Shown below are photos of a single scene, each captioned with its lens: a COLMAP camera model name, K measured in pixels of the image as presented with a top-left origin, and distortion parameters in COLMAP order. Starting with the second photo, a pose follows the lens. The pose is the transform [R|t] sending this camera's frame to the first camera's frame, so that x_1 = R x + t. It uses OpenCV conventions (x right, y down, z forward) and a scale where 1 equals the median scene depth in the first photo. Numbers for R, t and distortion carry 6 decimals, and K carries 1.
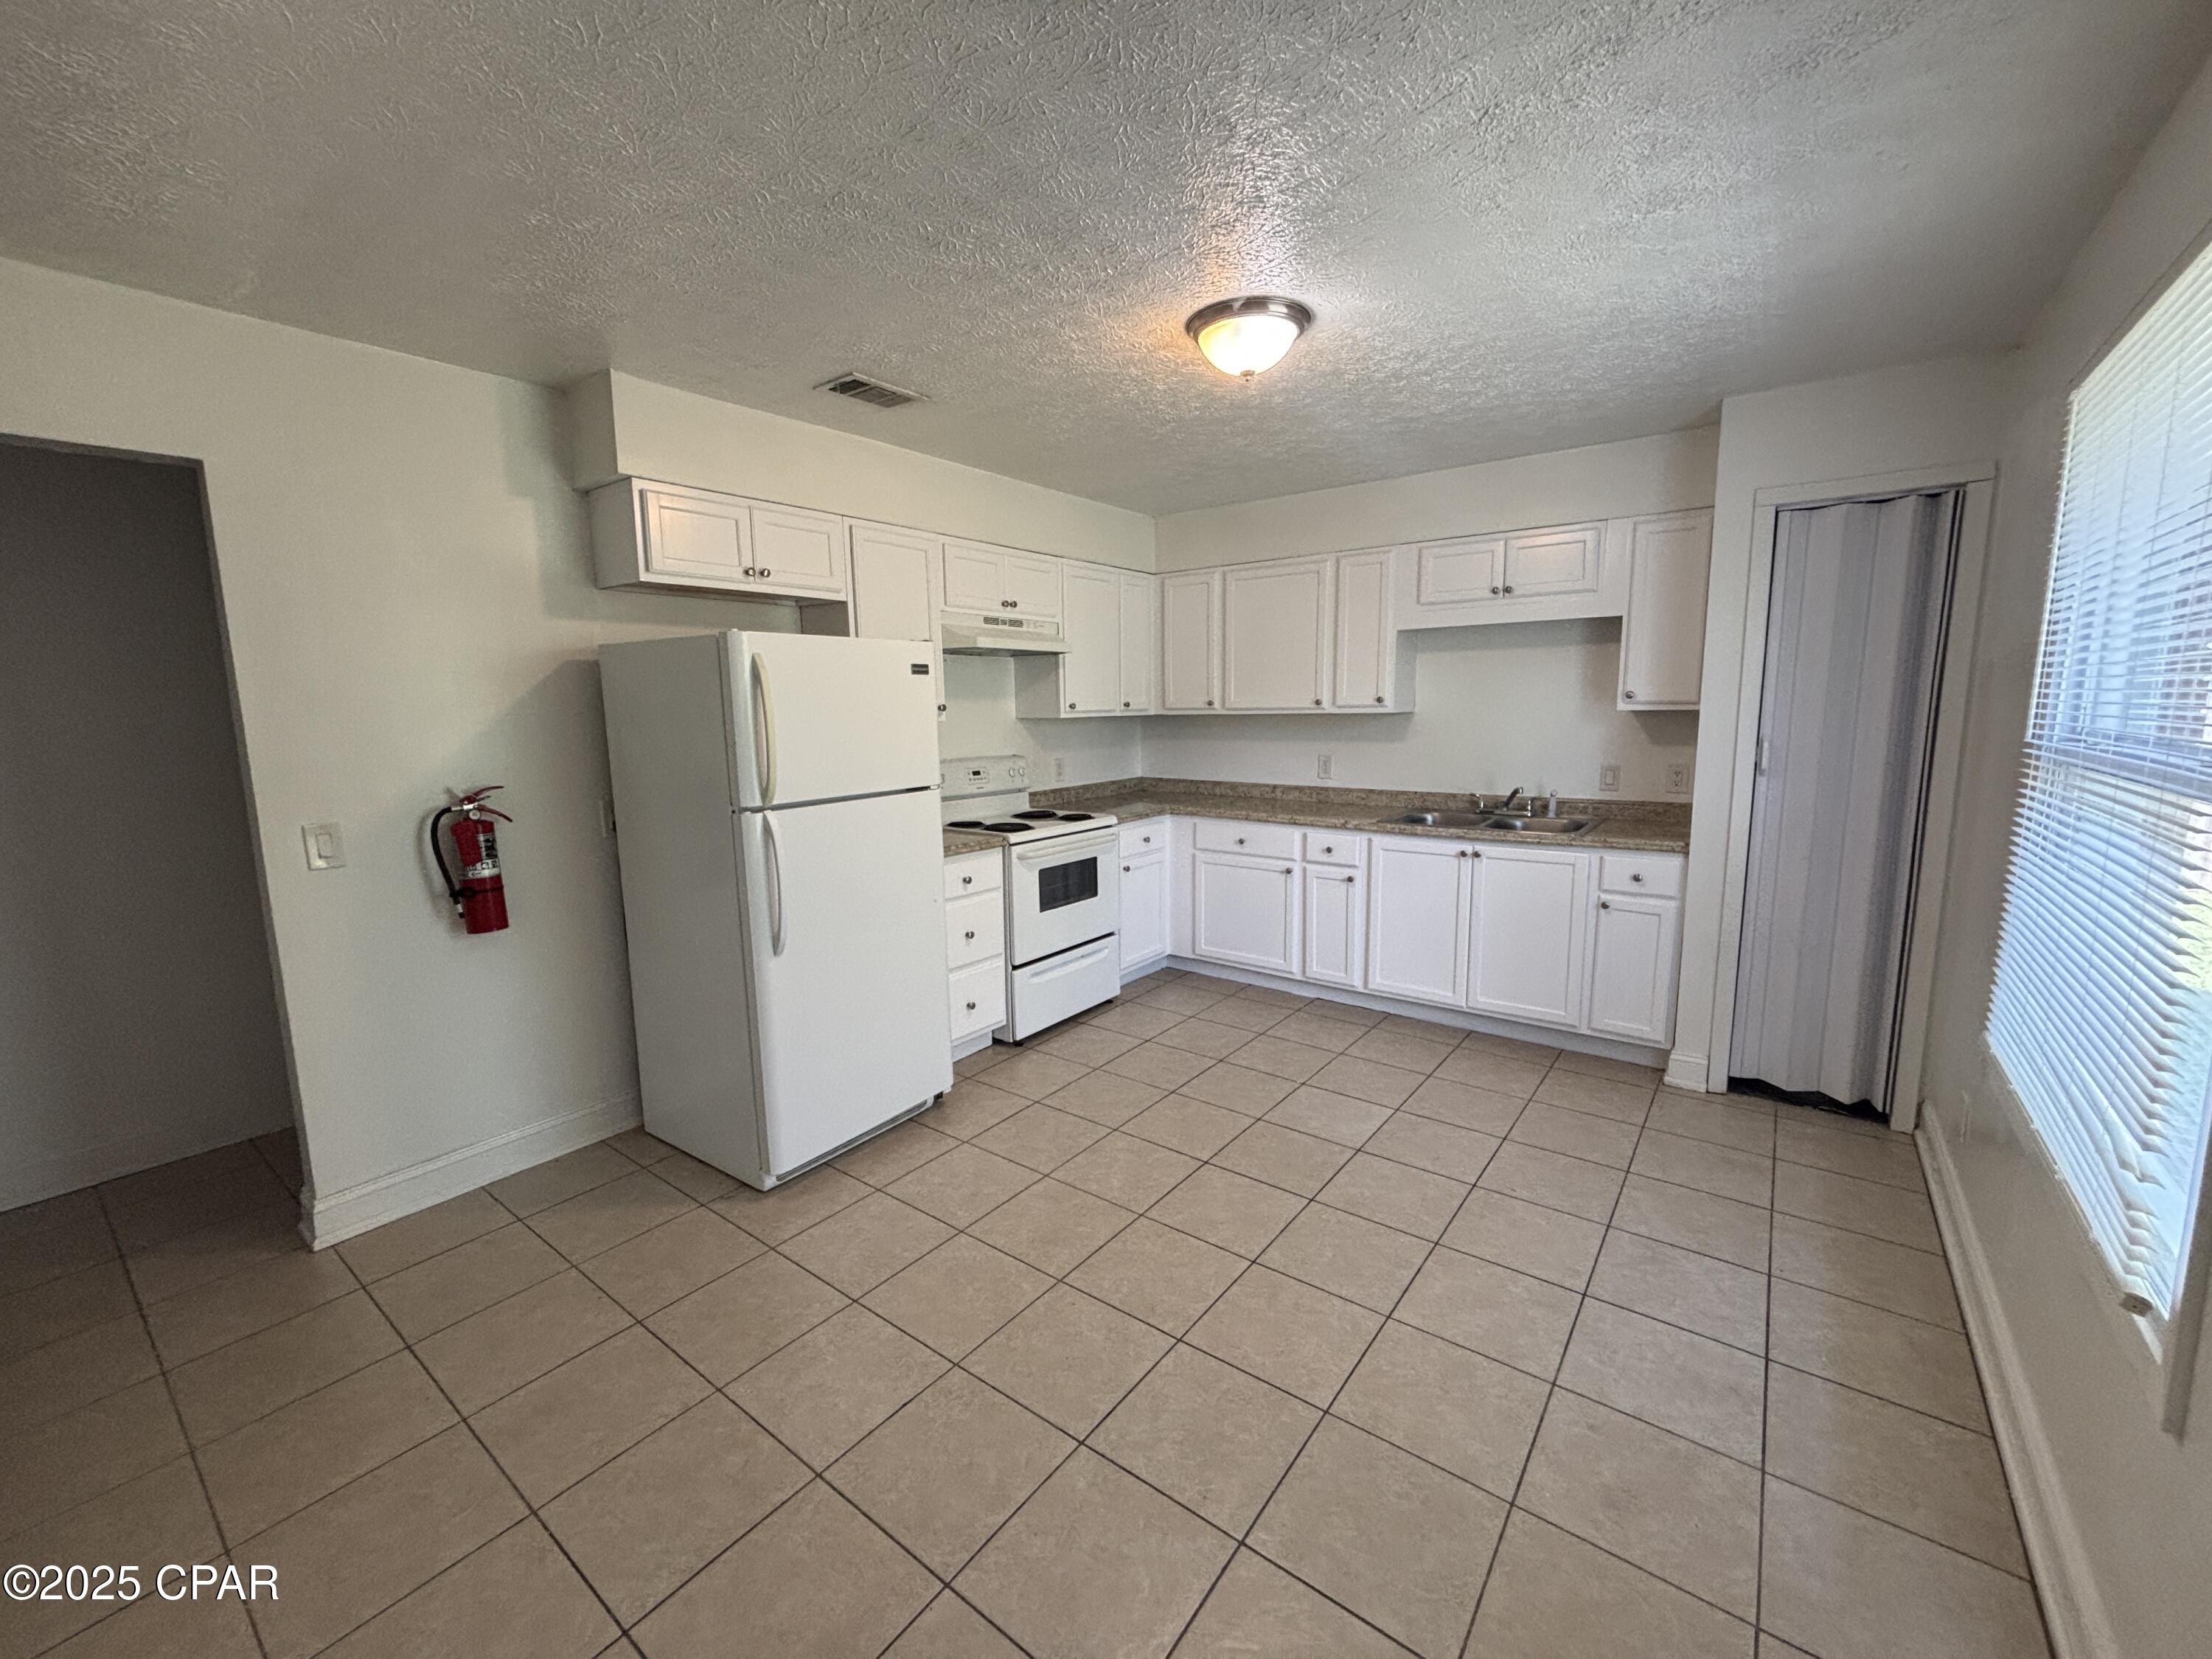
lens RADIAL K [[894.2, 0, 1085.9], [0, 894.2, 832.0], [0, 0, 1]] dist [-0.001914, -0.000409]
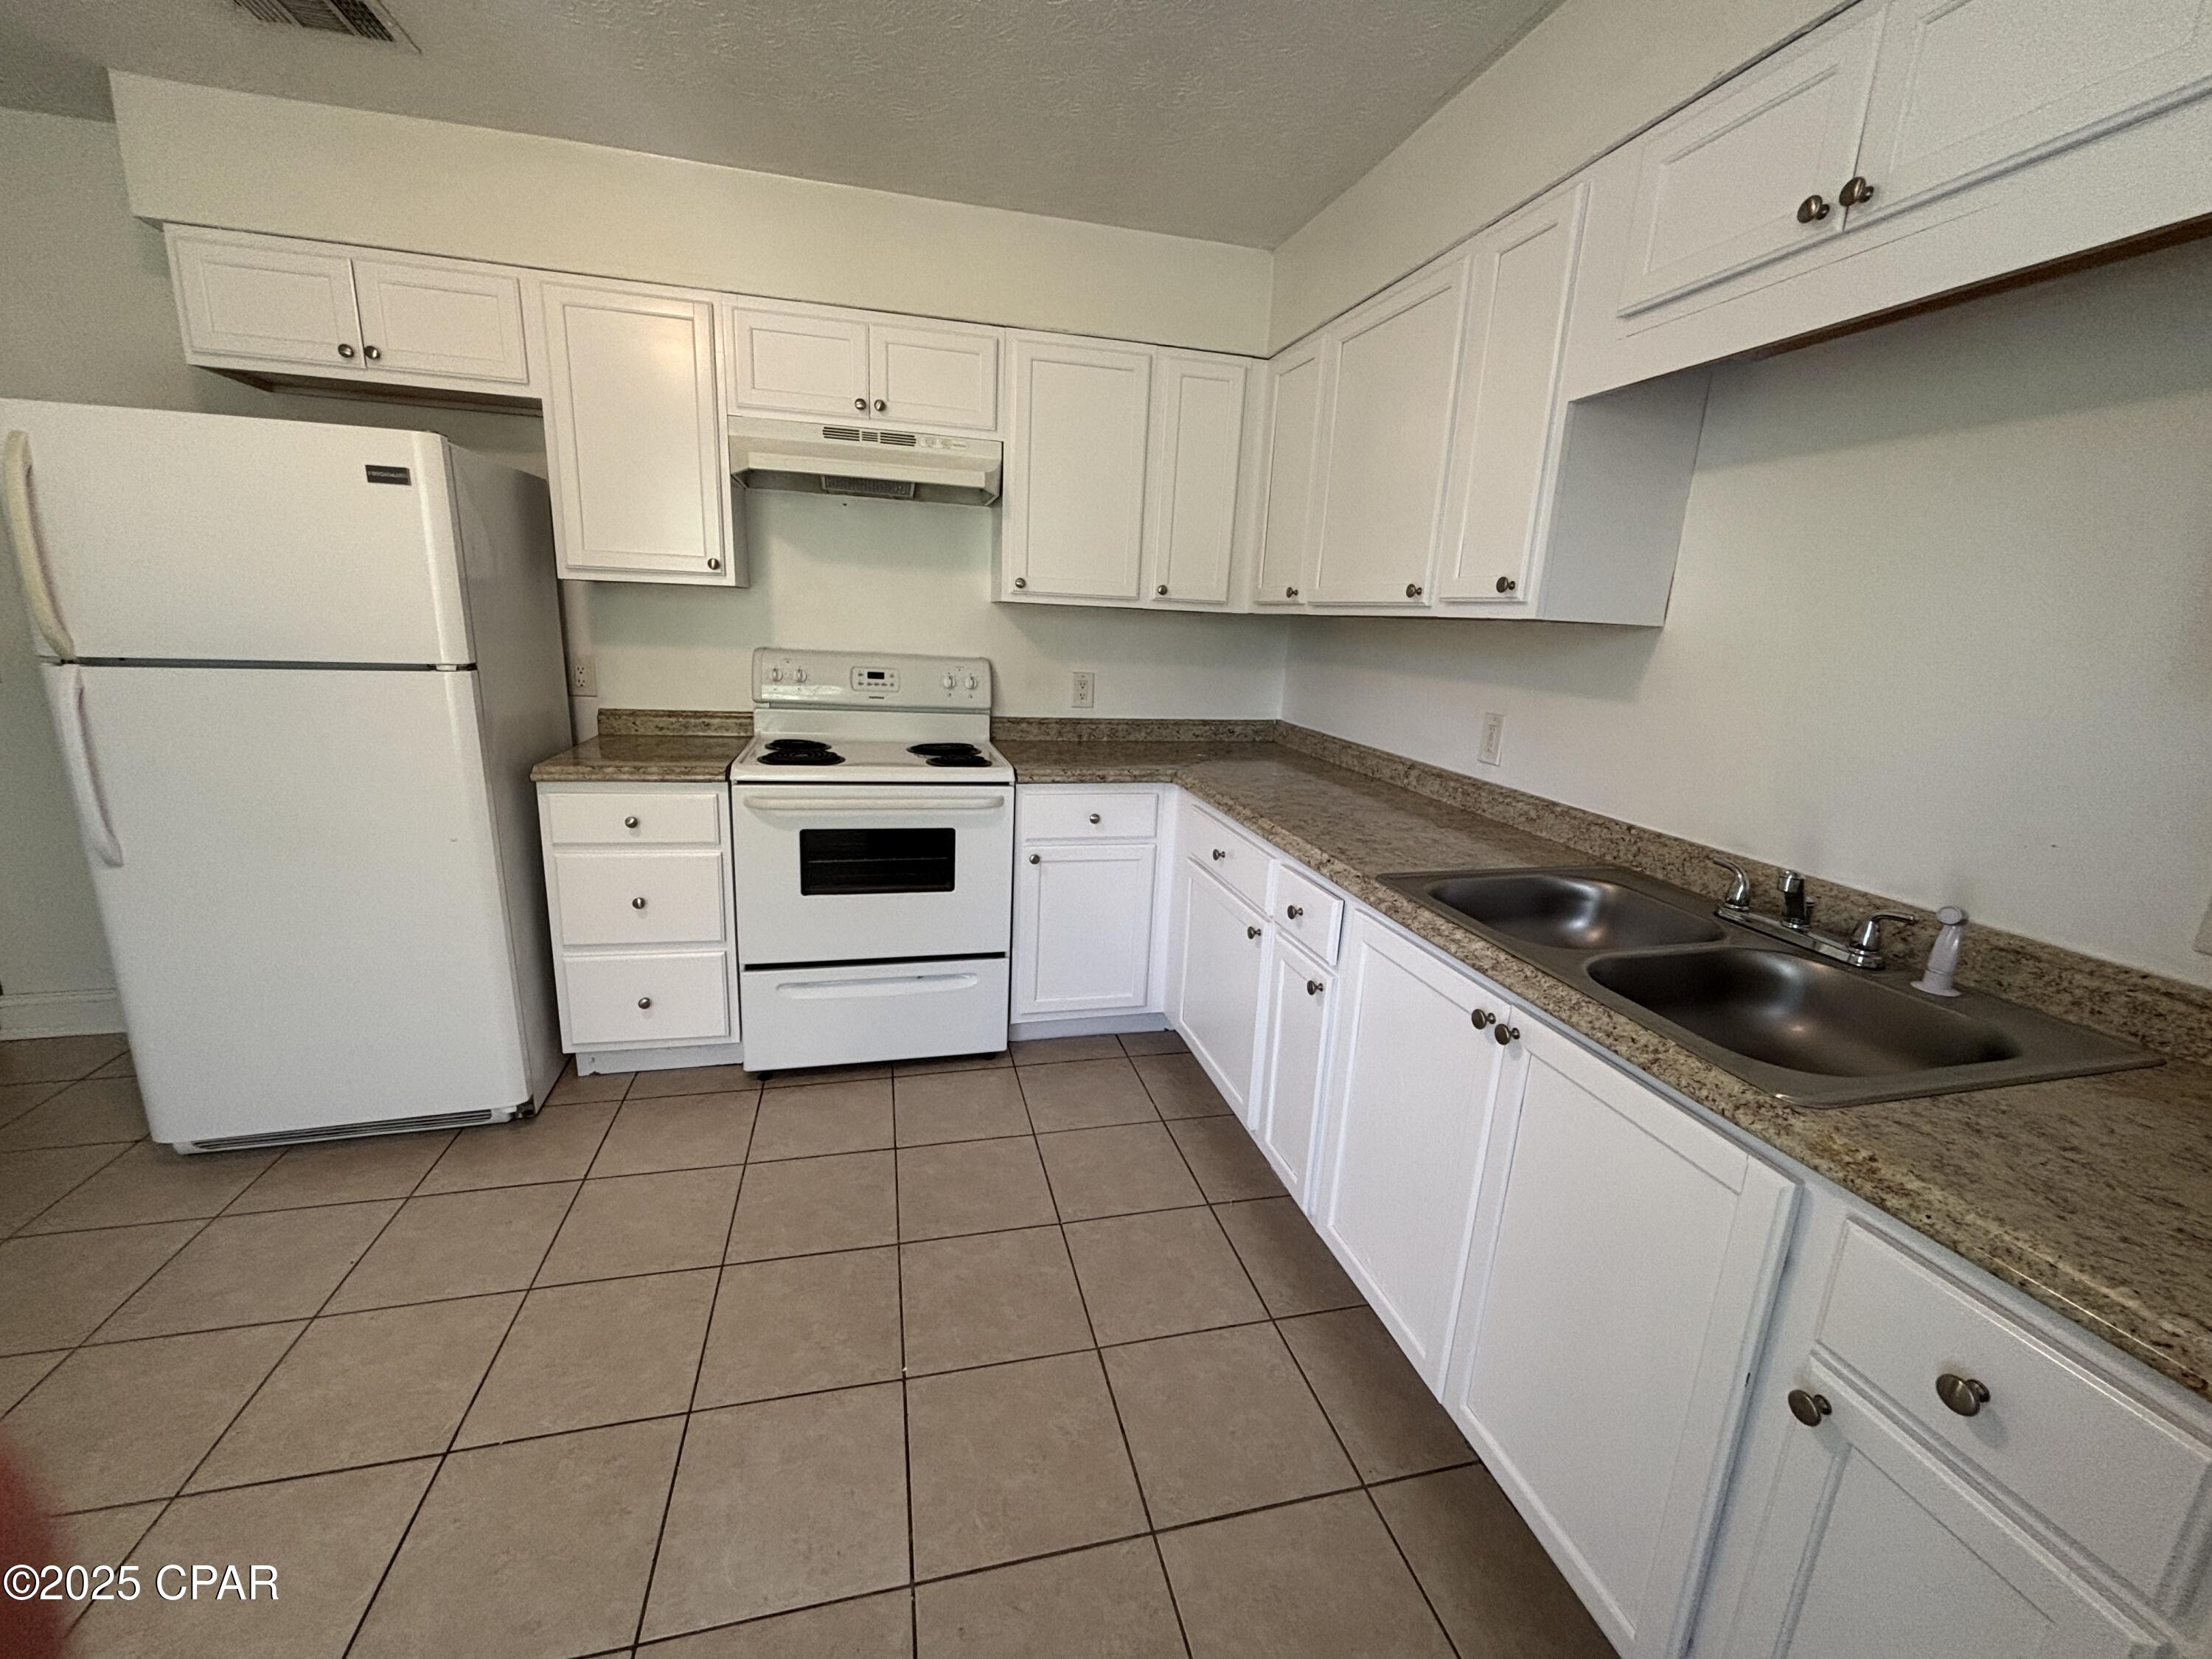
lens RADIAL K [[894.2, 0, 1107.7], [0, 894.2, 831.5], [0, 0, 1]] dist [-0.001914, -0.000409]
pose [[0.785361, 0.195393, -0.587392, 0.445982], [-0.145566, 0.980563, 0.131552, -0.065111], [0.601680, -0.017812, 0.798539, 0.563056]]
